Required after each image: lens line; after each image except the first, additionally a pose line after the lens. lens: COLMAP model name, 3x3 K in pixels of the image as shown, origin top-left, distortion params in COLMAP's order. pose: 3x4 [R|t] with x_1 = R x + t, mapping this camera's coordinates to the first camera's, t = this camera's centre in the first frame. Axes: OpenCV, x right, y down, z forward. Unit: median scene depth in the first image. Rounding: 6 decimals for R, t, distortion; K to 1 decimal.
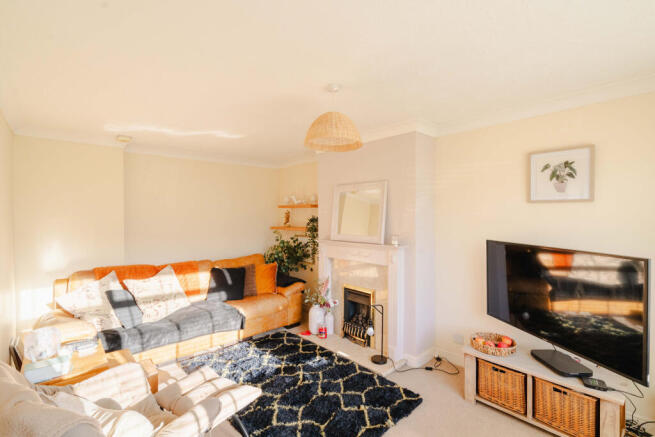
lens RADIAL K [[300.5, 0, 331.5], [0, 300.5, 217.5], [0, 0, 1]] dist [-0.009680, 0.001989]
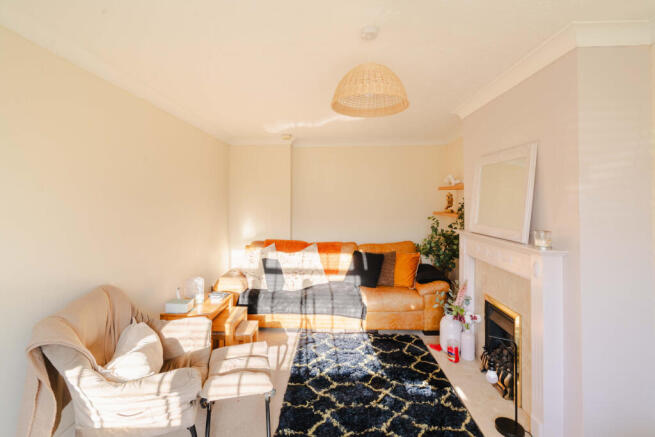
lens RADIAL K [[300.5, 0, 327.7], [0, 300.5, 194.6], [0, 0, 1]] dist [-0.009680, 0.001989]
pose [[0.701949, -0.014083, -0.712088, 0.317163], [-0.002273, 0.999755, -0.022014, 0.001075], [0.712224, 0.017071, 0.701745, 0.262724]]
